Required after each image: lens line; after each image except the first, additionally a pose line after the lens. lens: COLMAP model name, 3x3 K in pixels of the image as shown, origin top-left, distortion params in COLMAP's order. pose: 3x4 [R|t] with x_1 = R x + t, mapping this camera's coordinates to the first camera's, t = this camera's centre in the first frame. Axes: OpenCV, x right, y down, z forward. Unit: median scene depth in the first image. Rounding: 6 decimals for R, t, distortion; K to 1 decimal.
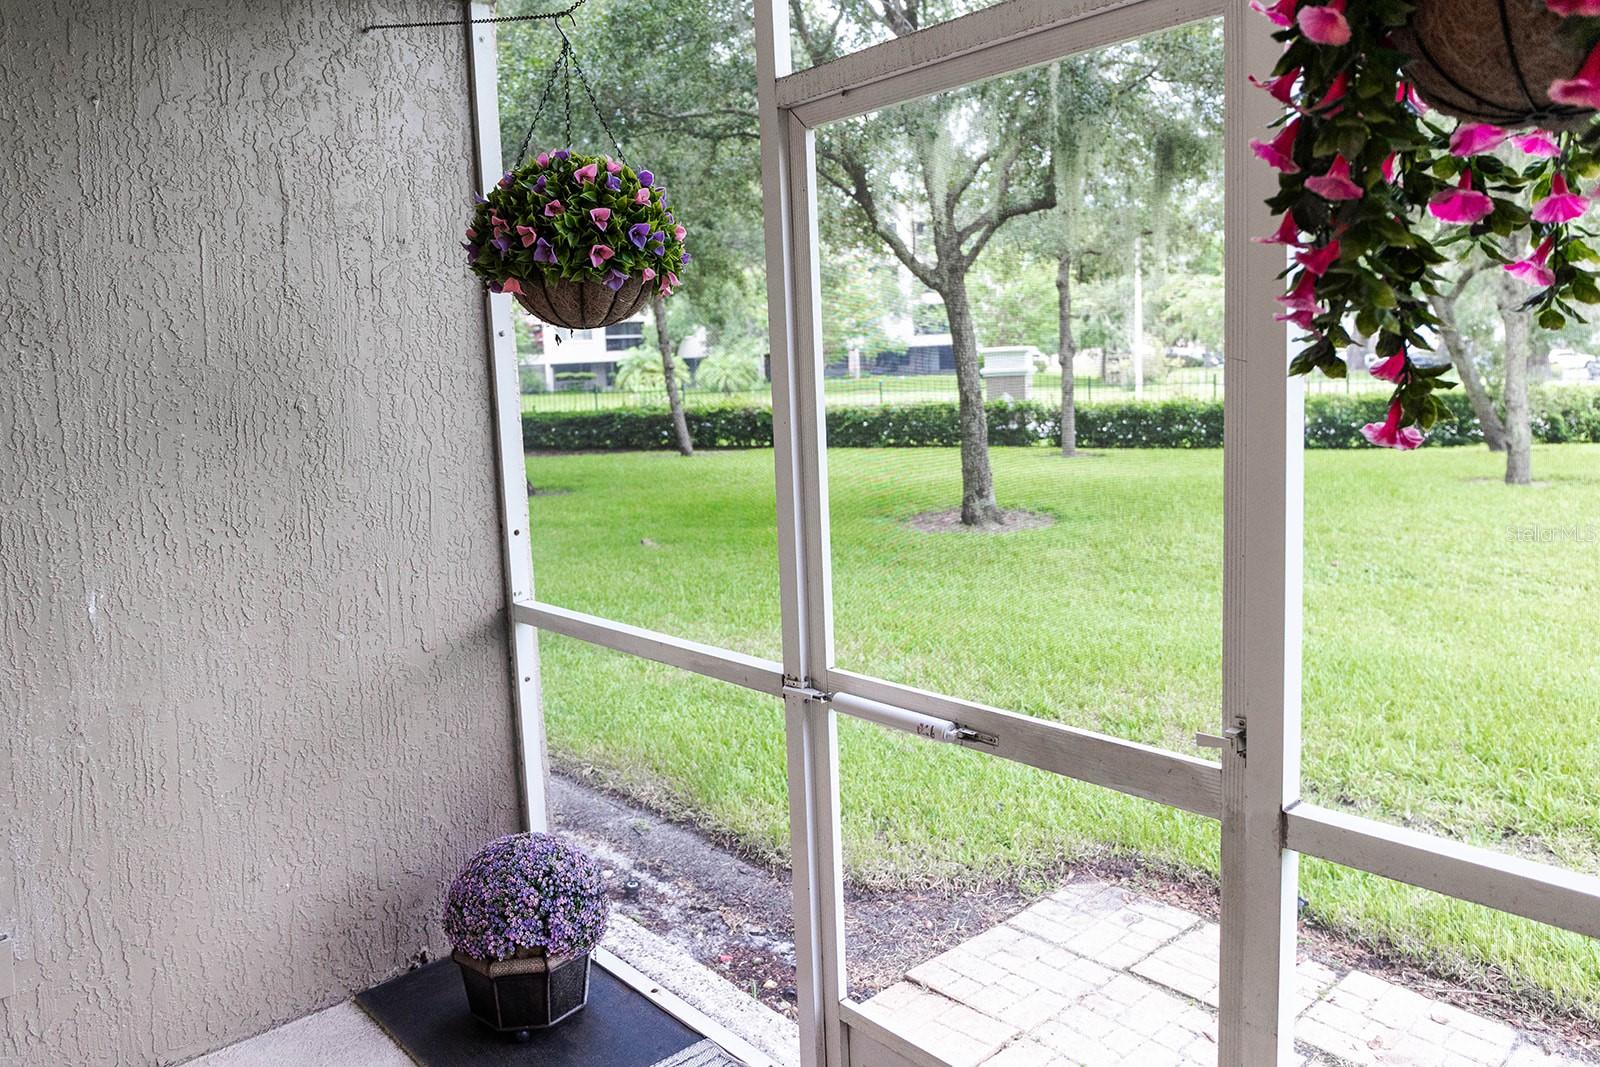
lens RADIAL K [[1110.7, 0, 791.4], [0, 1110.7, 496.8], [0, 0, 1]] dist [-0.020961, -0.007206]
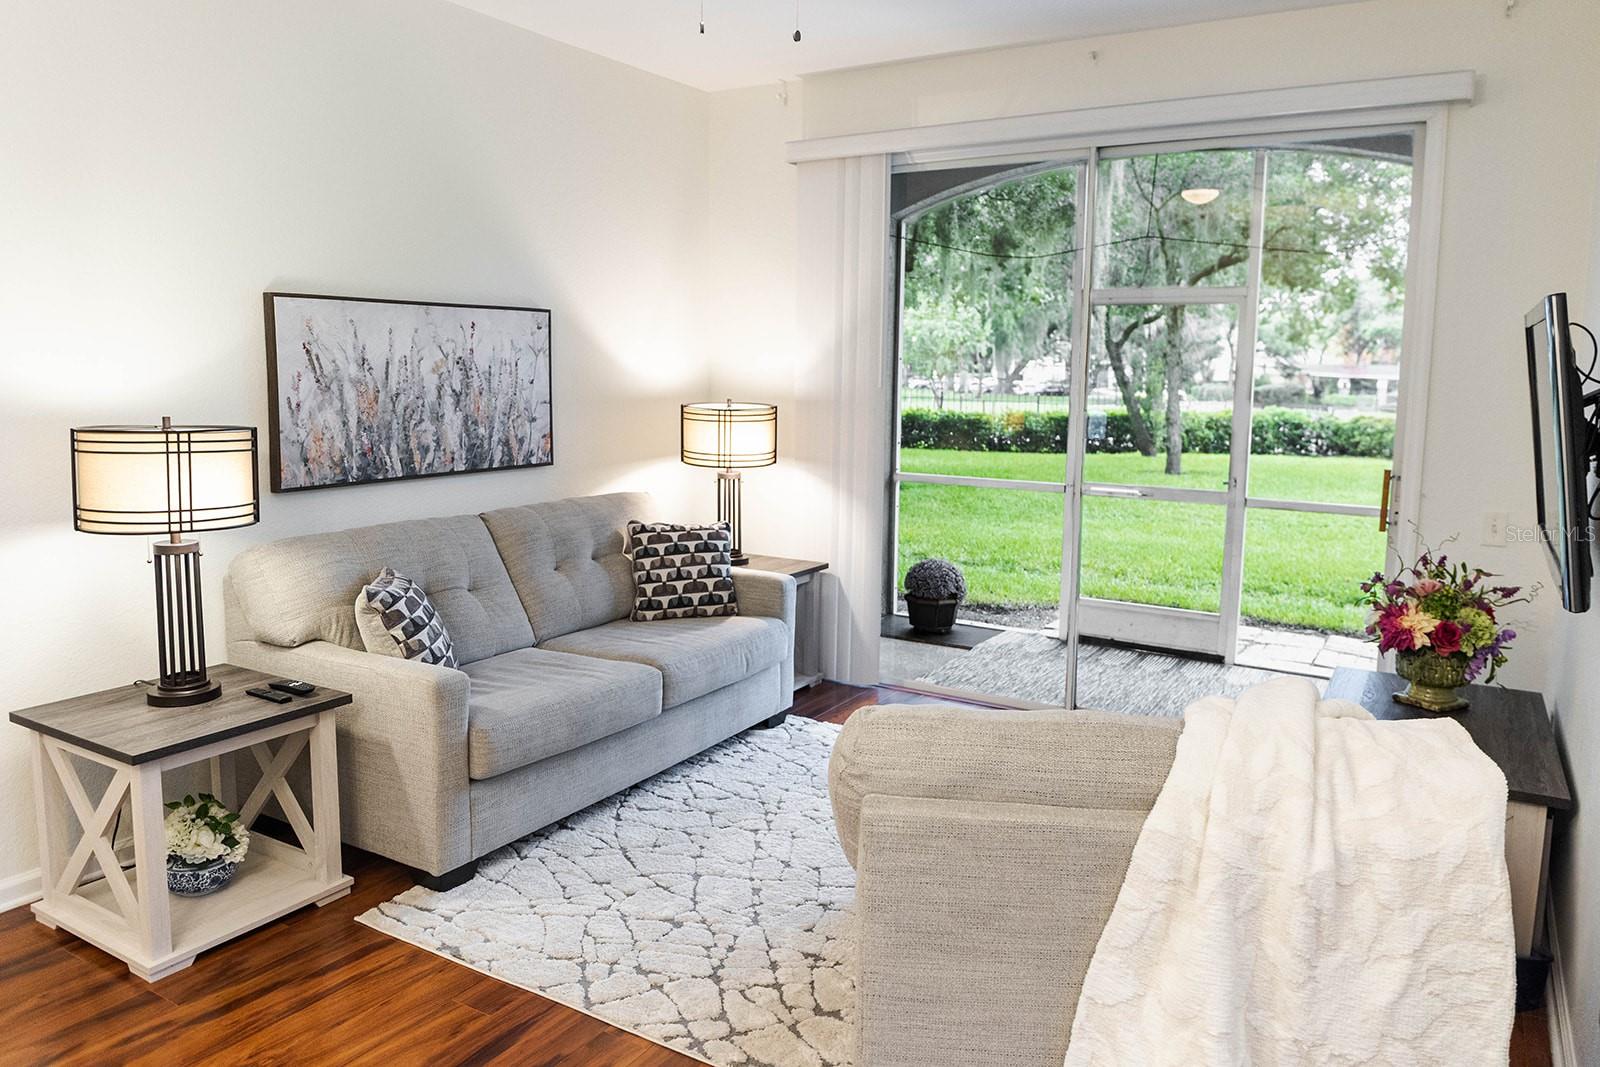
lens RADIAL K [[1111.7, 0, 790.7], [0, 1111.7, 502.5], [0, 0, 1]] dist [-0.007382, -0.024560]
pose [[0.954587, 0.019759, 0.297276, -0.173101], [-0.019717, 0.999801, -0.003139, 0.025254], [-0.297279, -0.002864, 0.954786, -0.175392]]
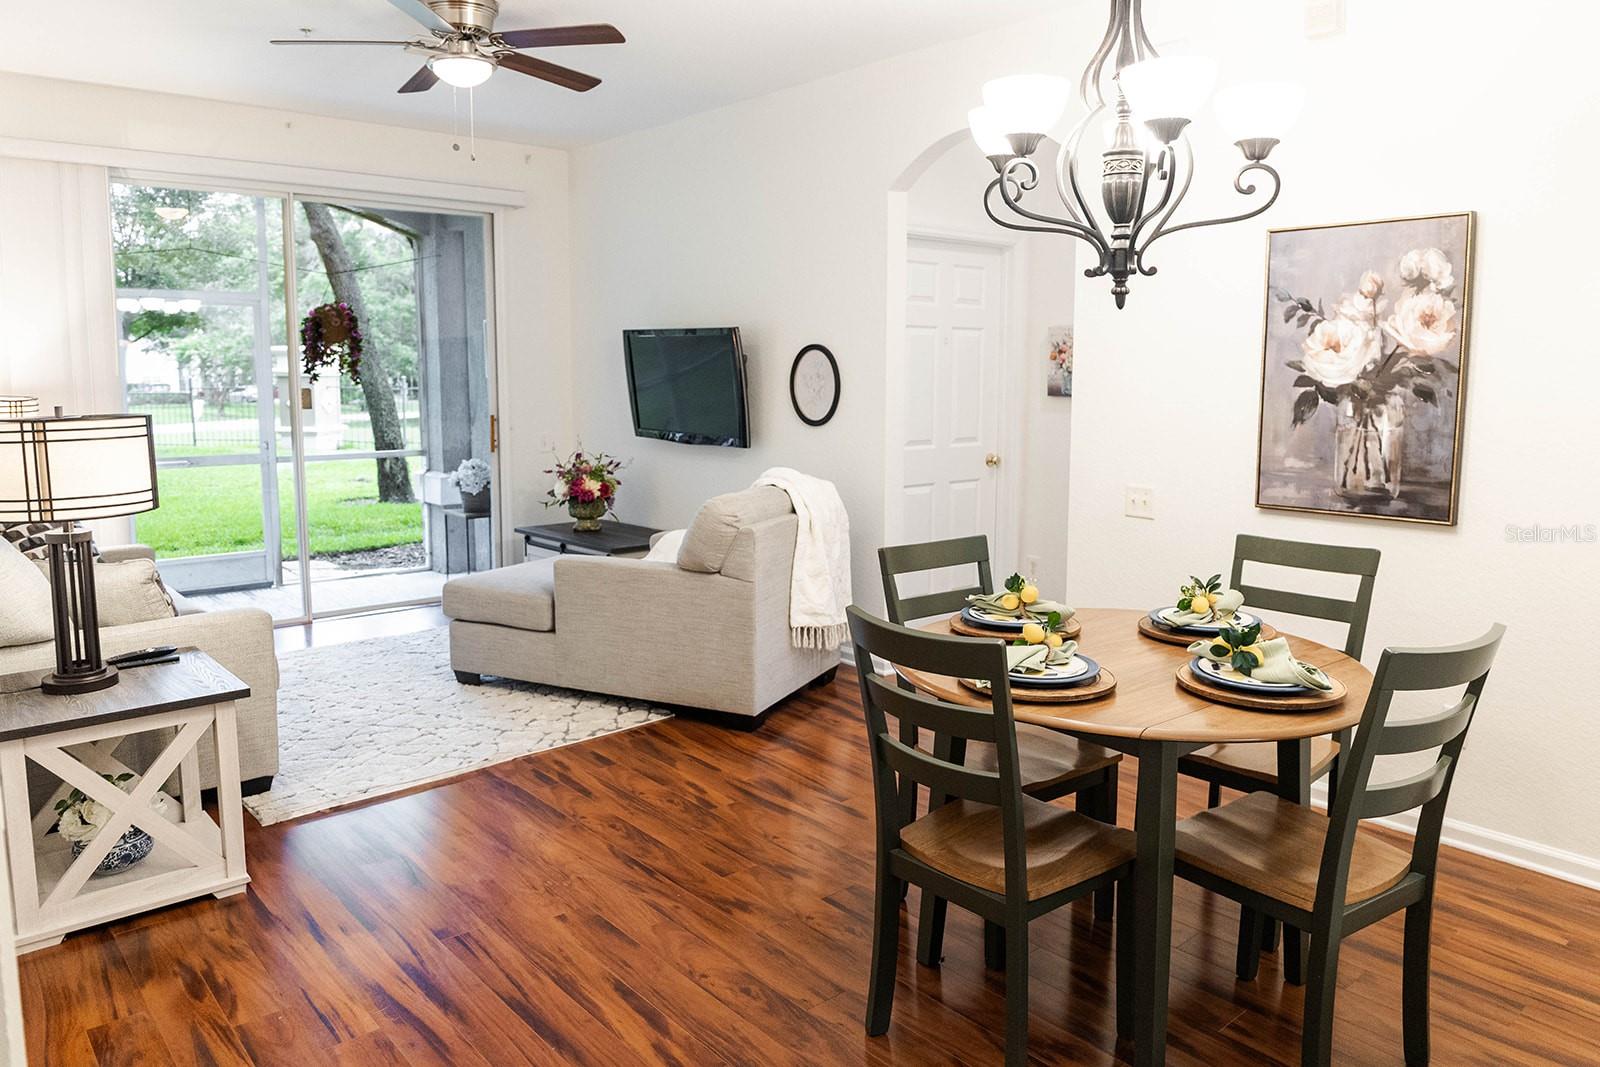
lens RADIAL K [[1111.7, 0, 790.7], [0, 1111.7, 502.5], [0, 0, 1]] dist [-0.007382, -0.024560]
pose [[0.013092, -0.077780, 0.996885, -0.351189], [0.113104, 0.990687, 0.075811, 0.027607], [-0.993497, 0.111759, 0.021768, -0.111512]]
